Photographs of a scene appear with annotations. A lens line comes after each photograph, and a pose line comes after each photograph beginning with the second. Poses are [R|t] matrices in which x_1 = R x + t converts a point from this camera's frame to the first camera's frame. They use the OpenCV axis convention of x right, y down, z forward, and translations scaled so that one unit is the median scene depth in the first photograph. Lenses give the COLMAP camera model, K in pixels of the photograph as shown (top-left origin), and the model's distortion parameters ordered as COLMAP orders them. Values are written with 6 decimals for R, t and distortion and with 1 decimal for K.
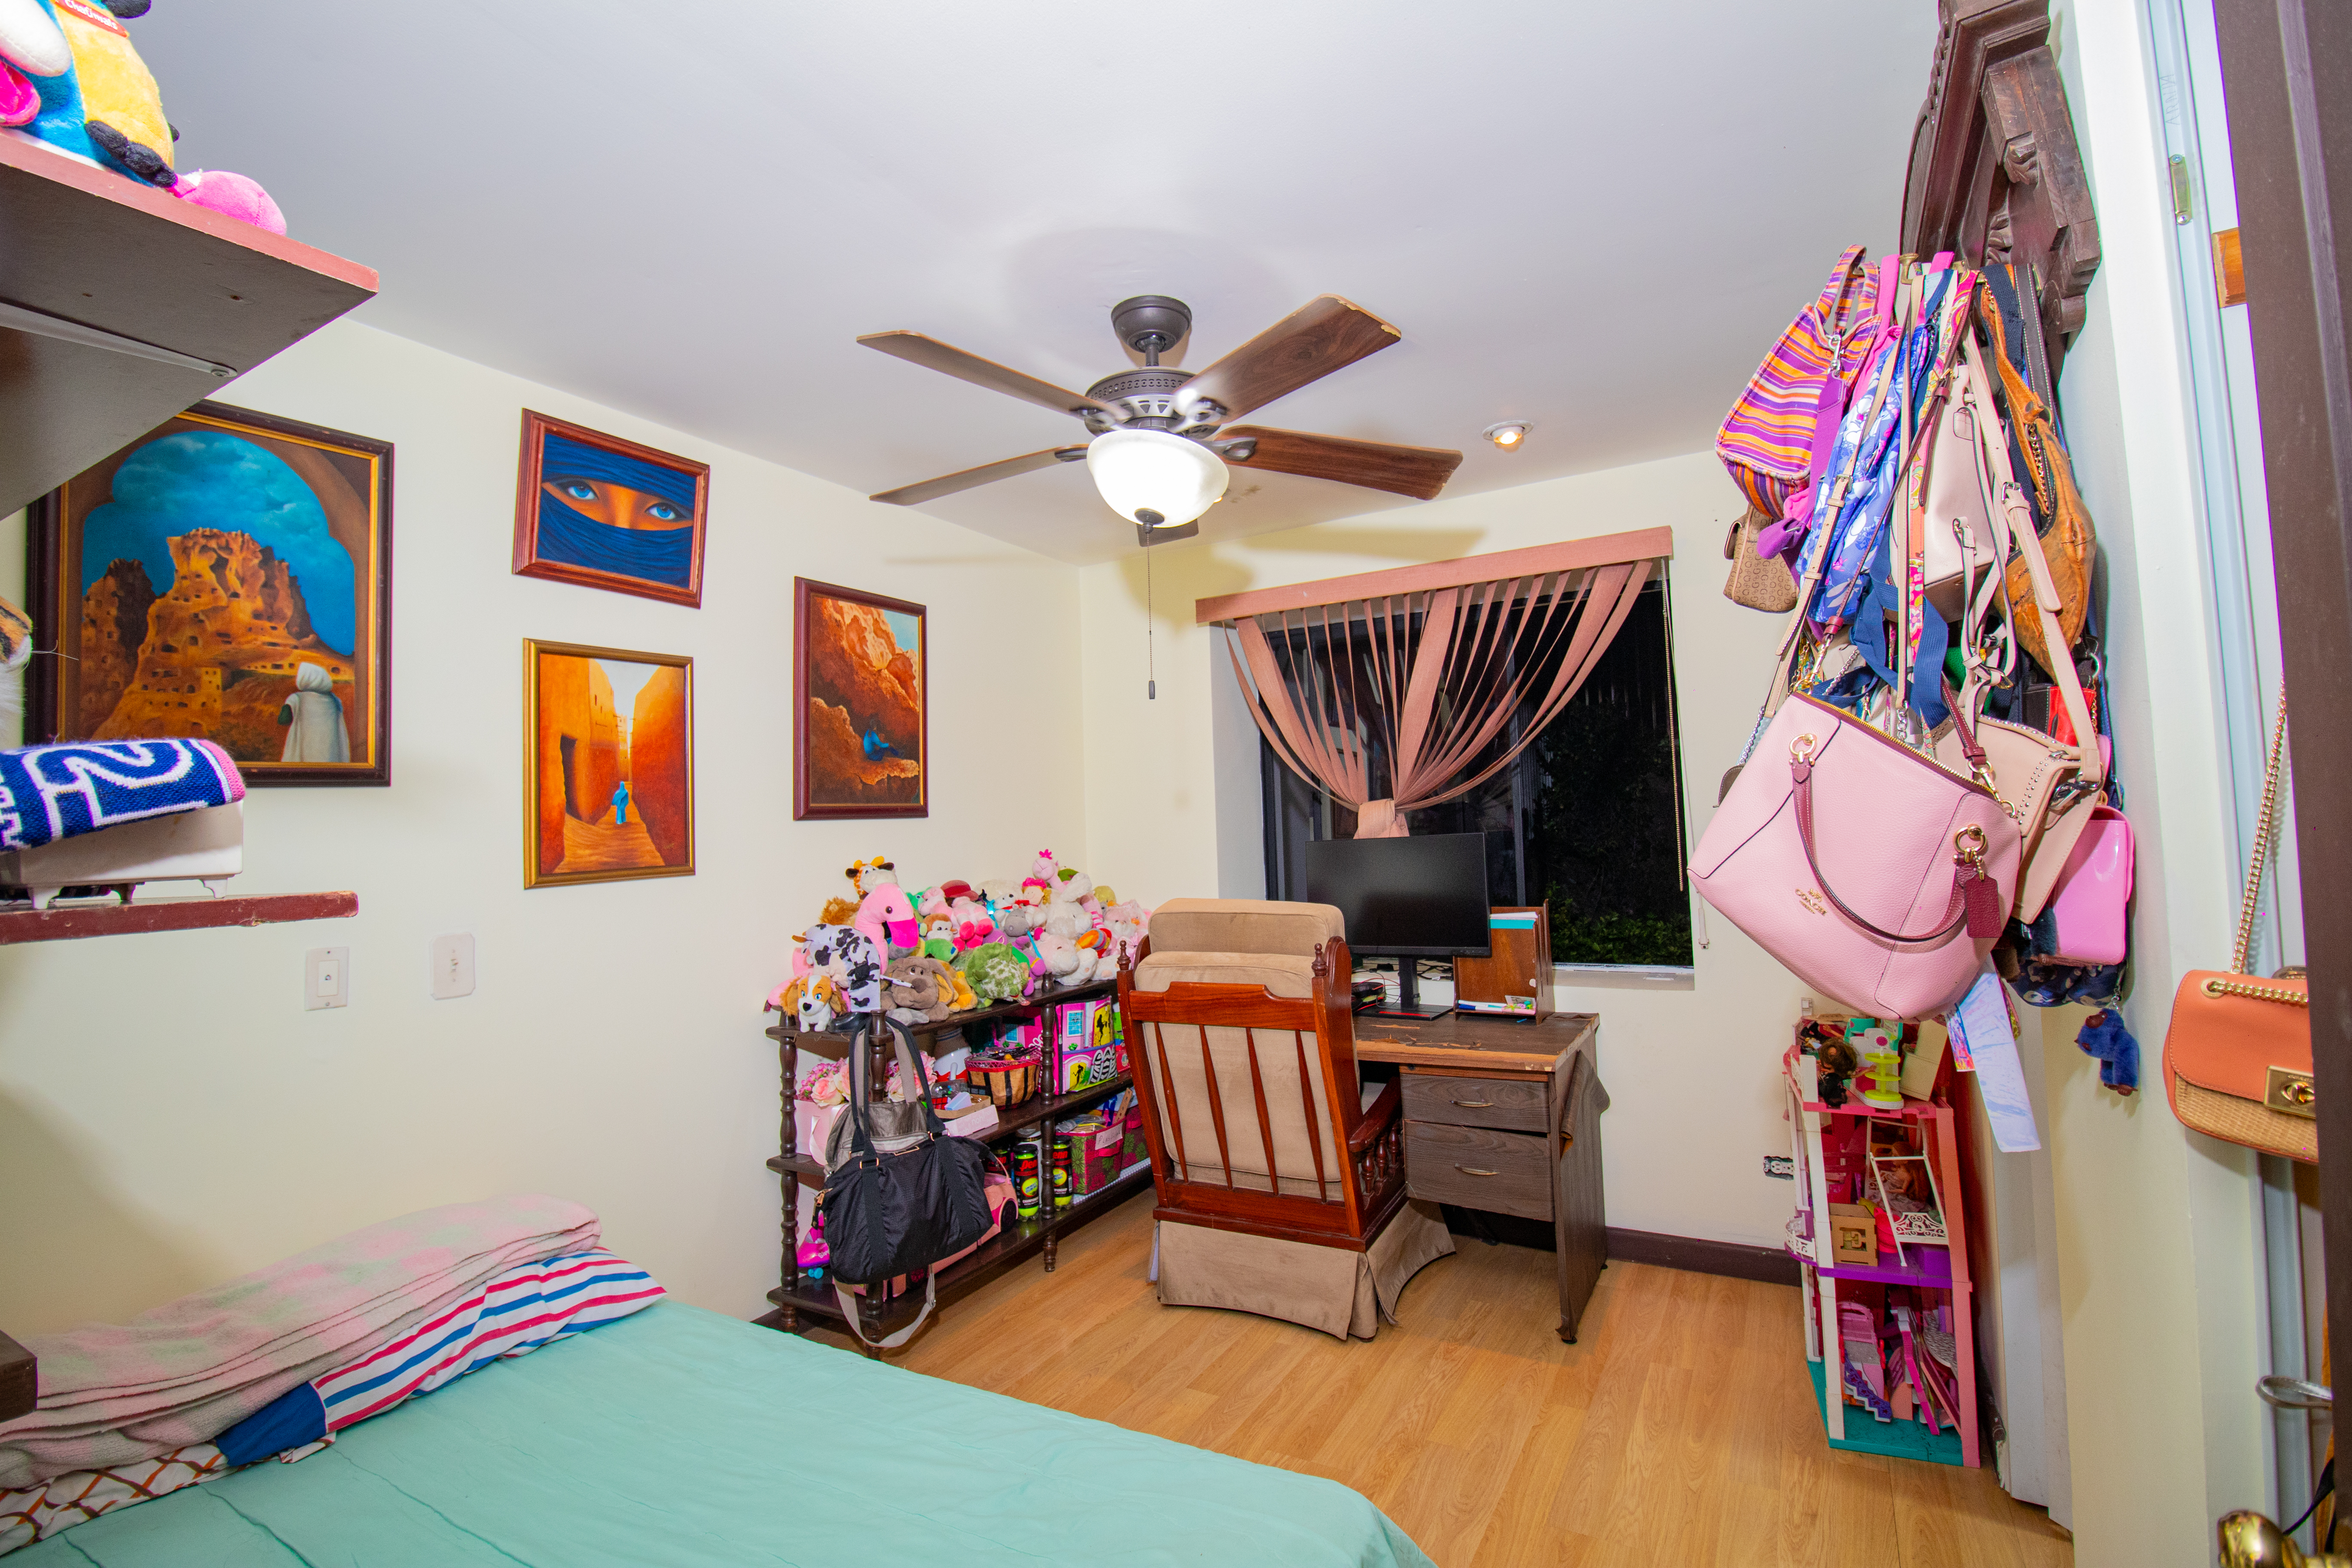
lens RADIAL K [[1082.0, 0, 1170.8], [0, 1082.0, 776.7], [0, 0, 1]] dist [-0.004392, -0.000103]
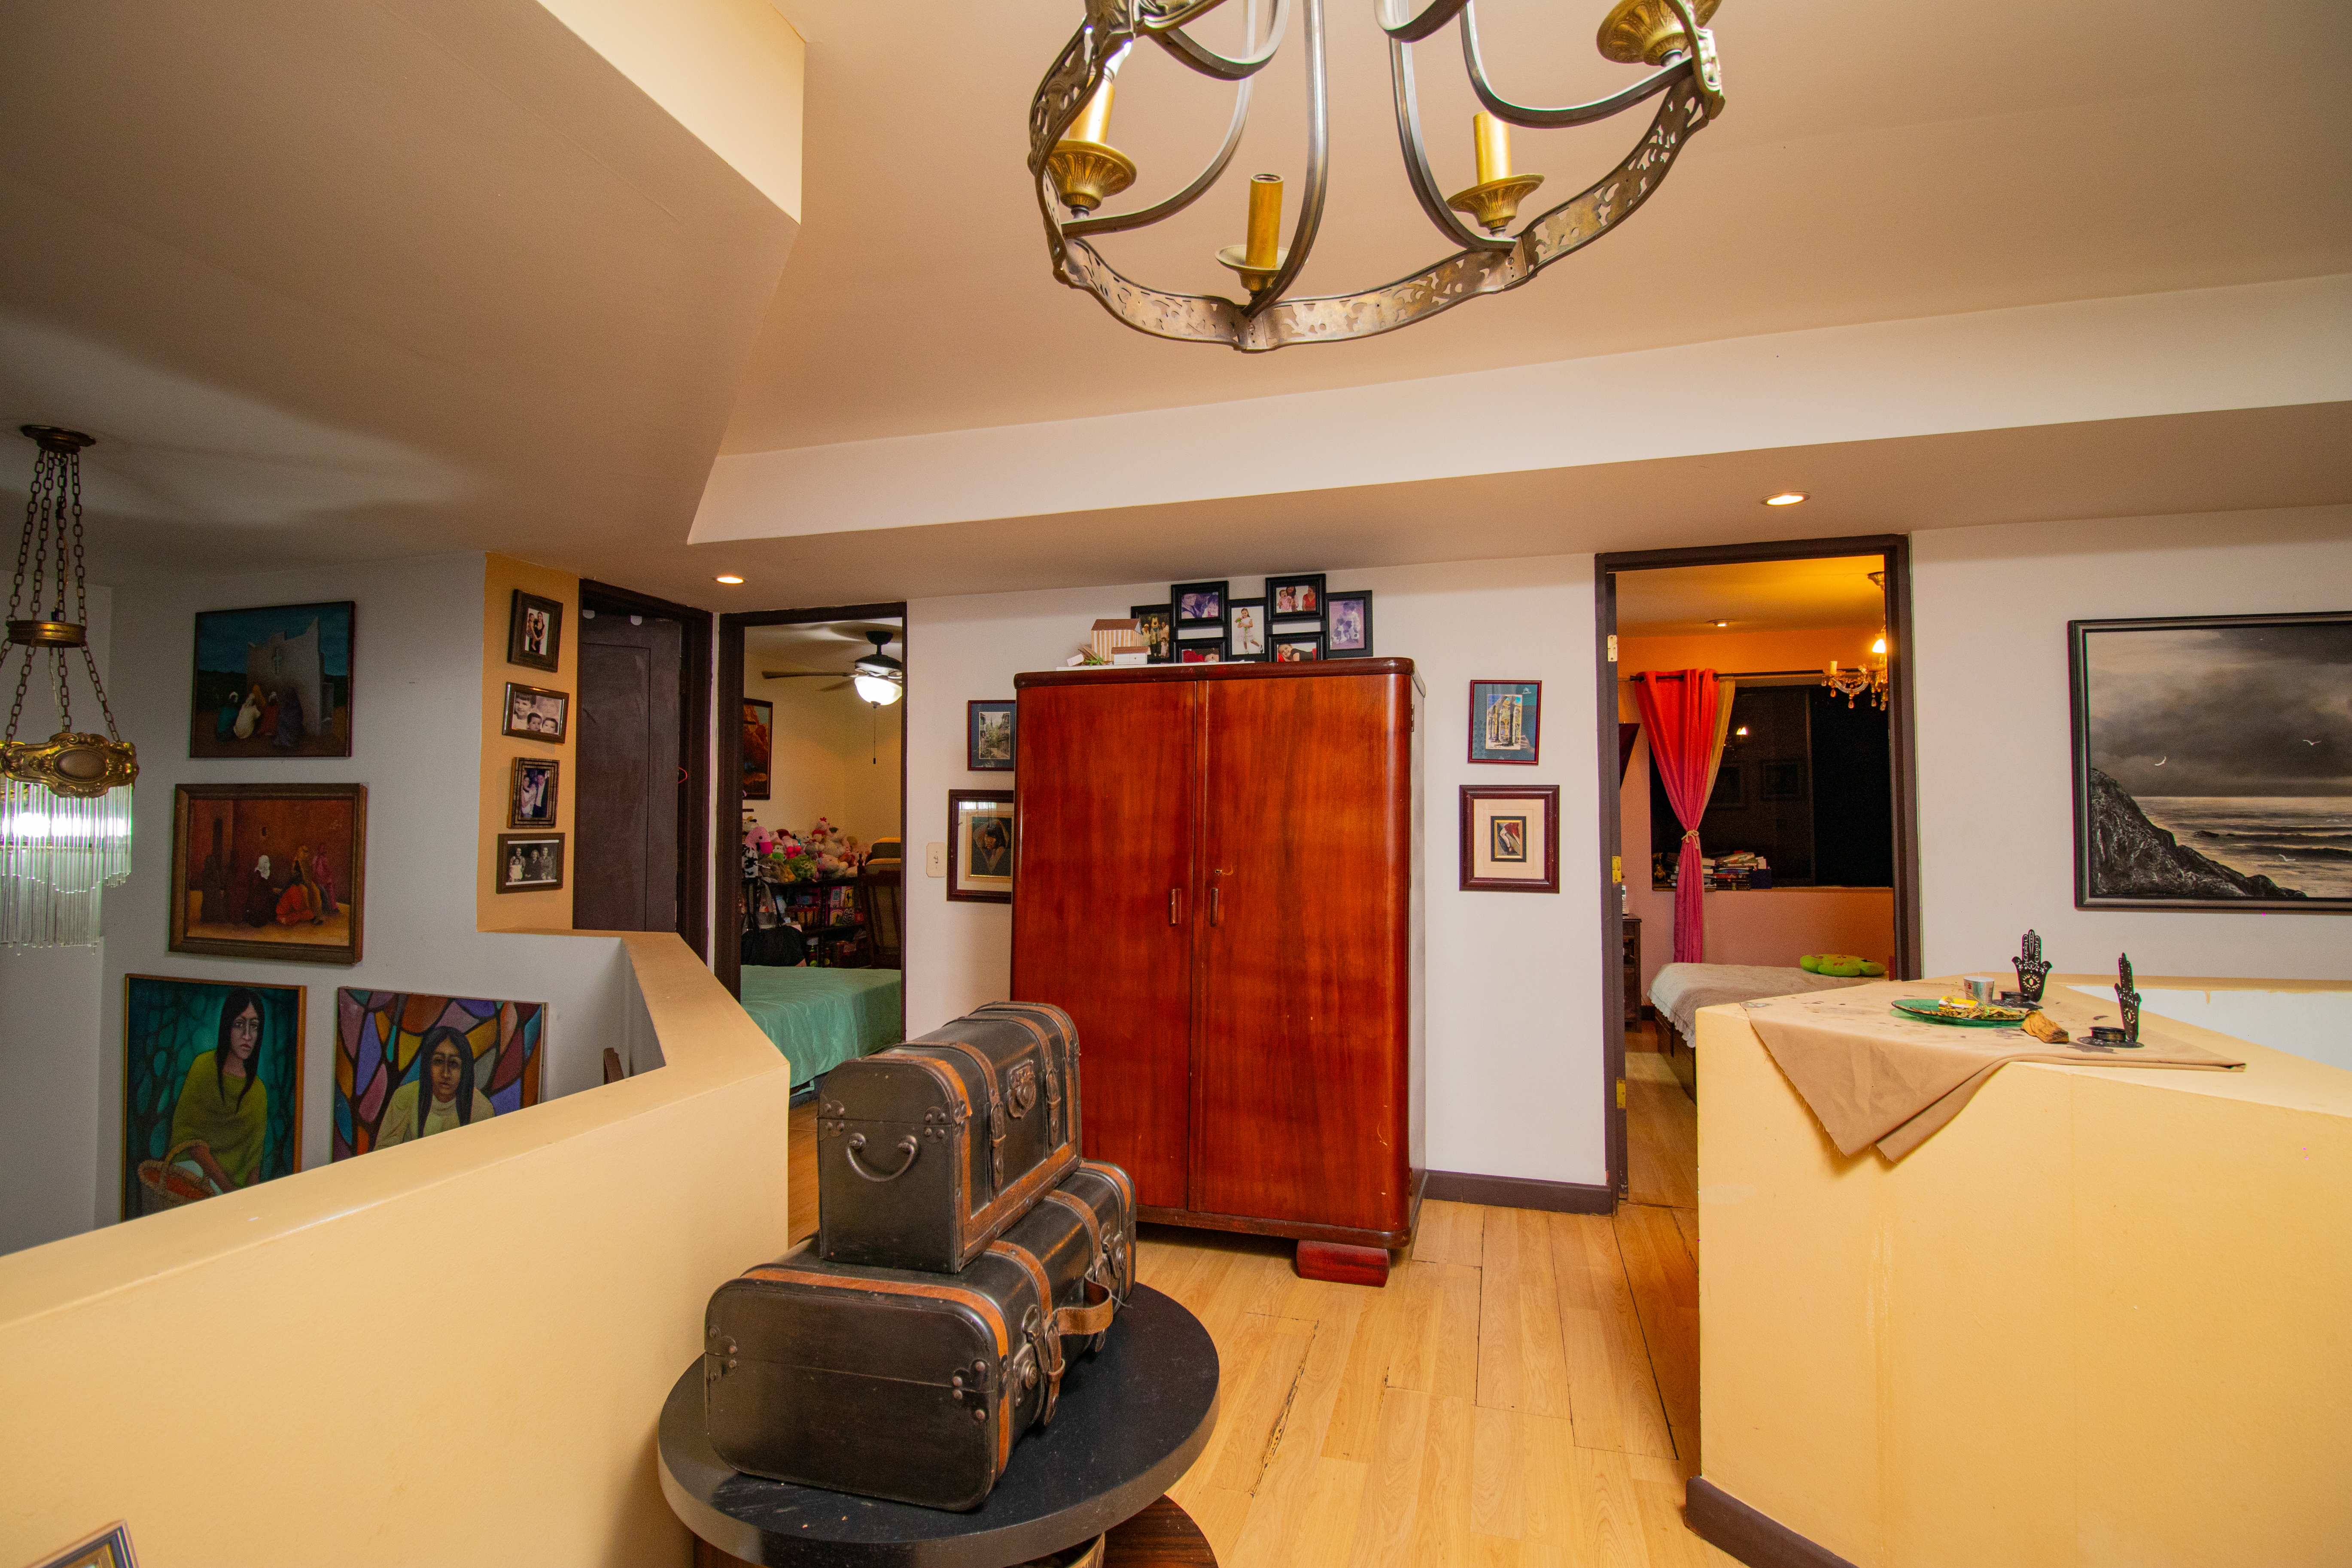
lens RADIAL K [[1082.0, 0, 1179.4], [0, 1082.0, 780.4], [0, 0, 1]] dist [-0.004392, -0.000103]
pose [[0.970880, 0.040845, 0.236061, 0.062348], [-0.044343, 0.998971, 0.009526, -0.059261], [-0.235429, -0.019716, 0.971692, -1.345735]]
